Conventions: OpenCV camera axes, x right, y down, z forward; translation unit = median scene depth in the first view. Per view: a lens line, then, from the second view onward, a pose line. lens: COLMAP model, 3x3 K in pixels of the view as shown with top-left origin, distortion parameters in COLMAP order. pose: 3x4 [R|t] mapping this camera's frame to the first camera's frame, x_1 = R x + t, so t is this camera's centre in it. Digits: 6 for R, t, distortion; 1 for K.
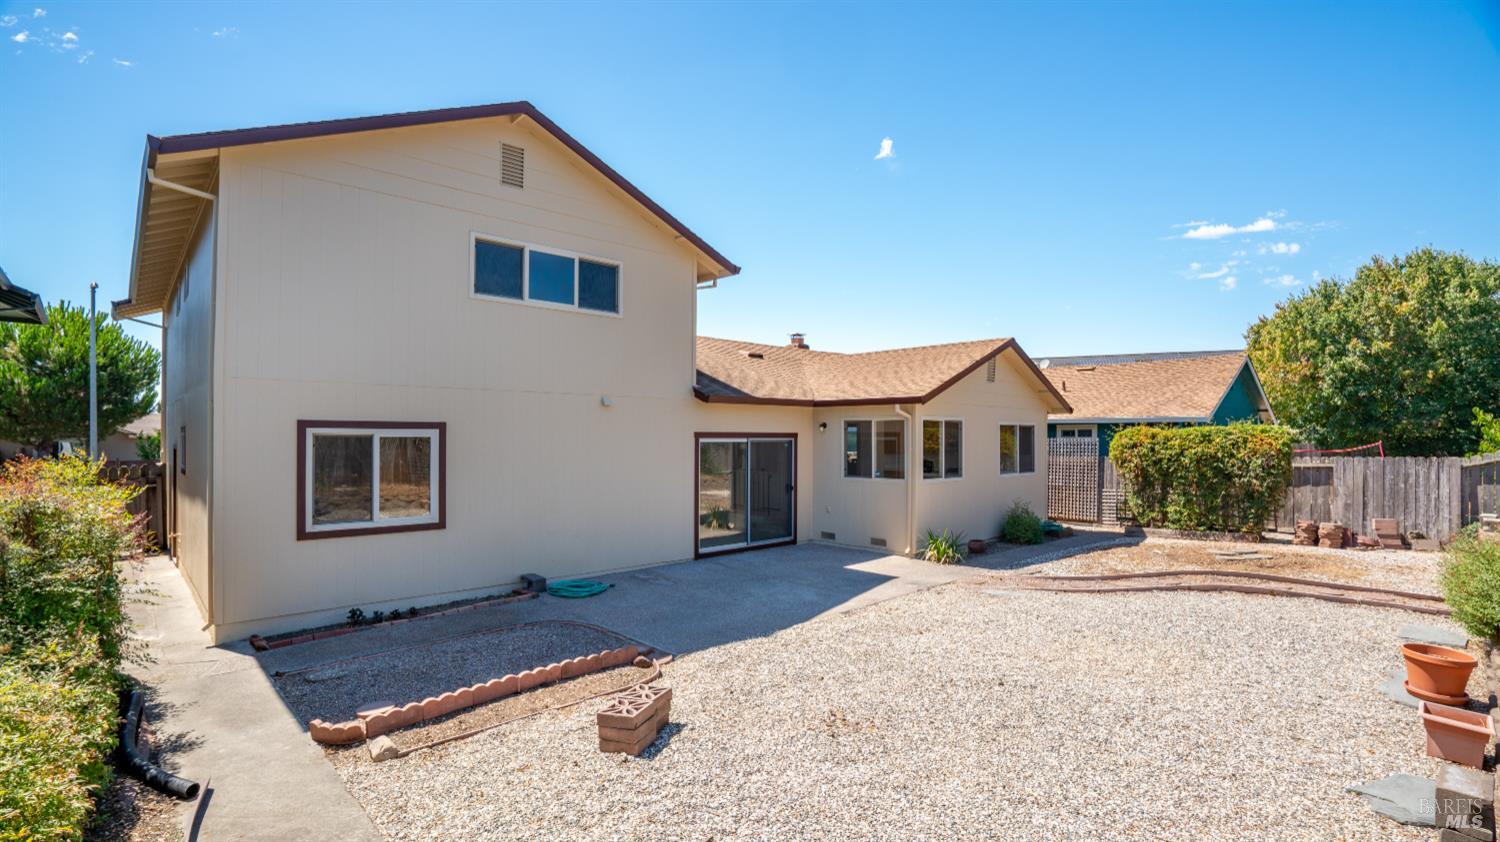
lens RADIAL K [[677.8, 0, 749.7], [0, 677.8, 432.8], [0, 0, 1]] dist [-0.002482, 0.002859]
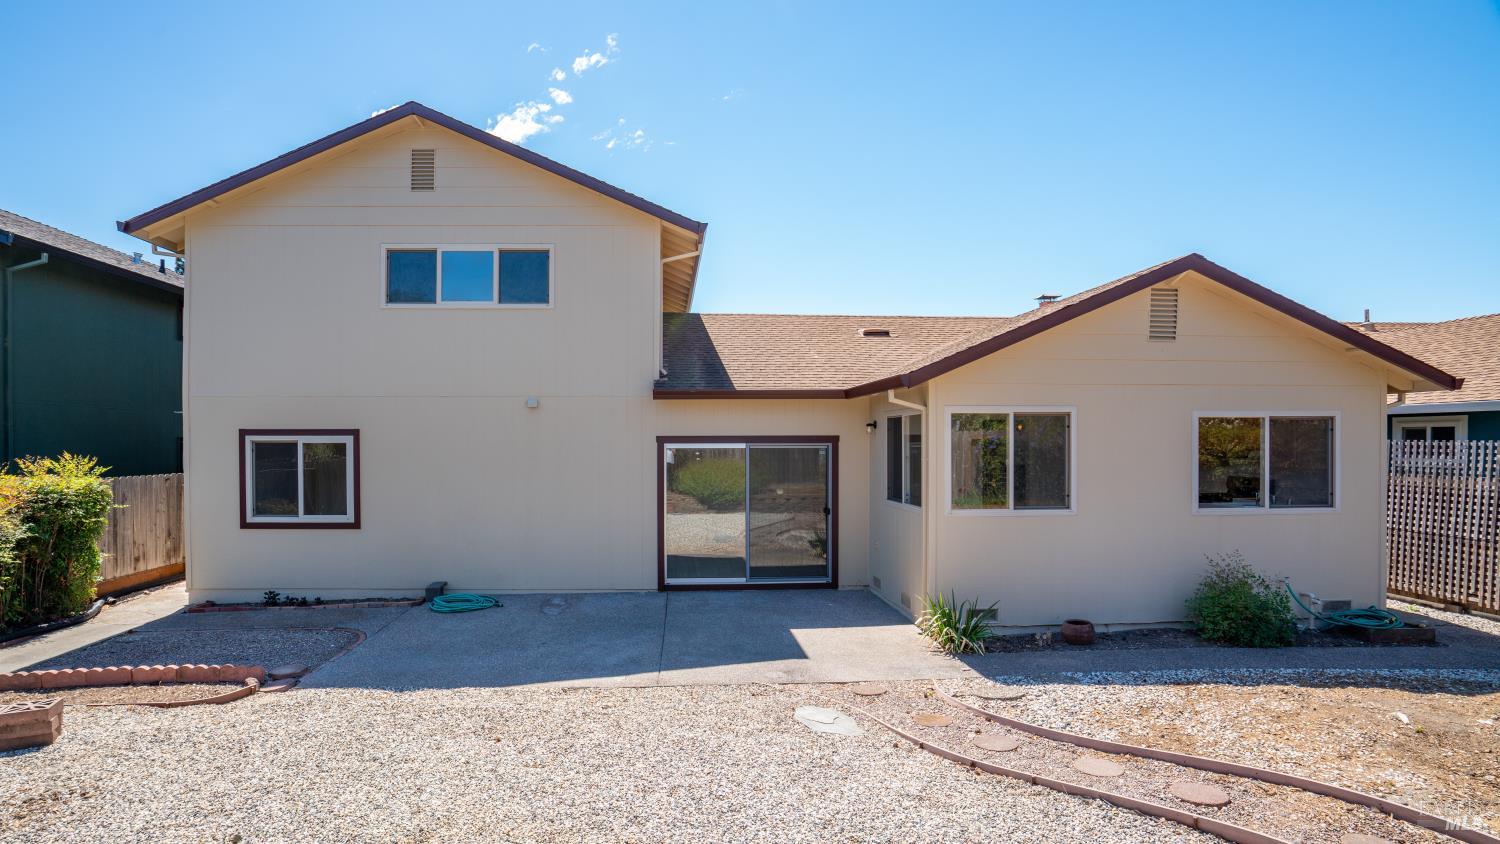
lens RADIAL K [[734.0, 0, 716.2], [0, 734.0, 453.1], [0, 0, 1]] dist [-0.021724, -0.000015]
pose [[0.768910, 0.008277, -0.639303, 0.658633], [0.006157, 0.999774, 0.020350, 0.002119], [0.639327, -0.019584, 0.768686, 0.440625]]
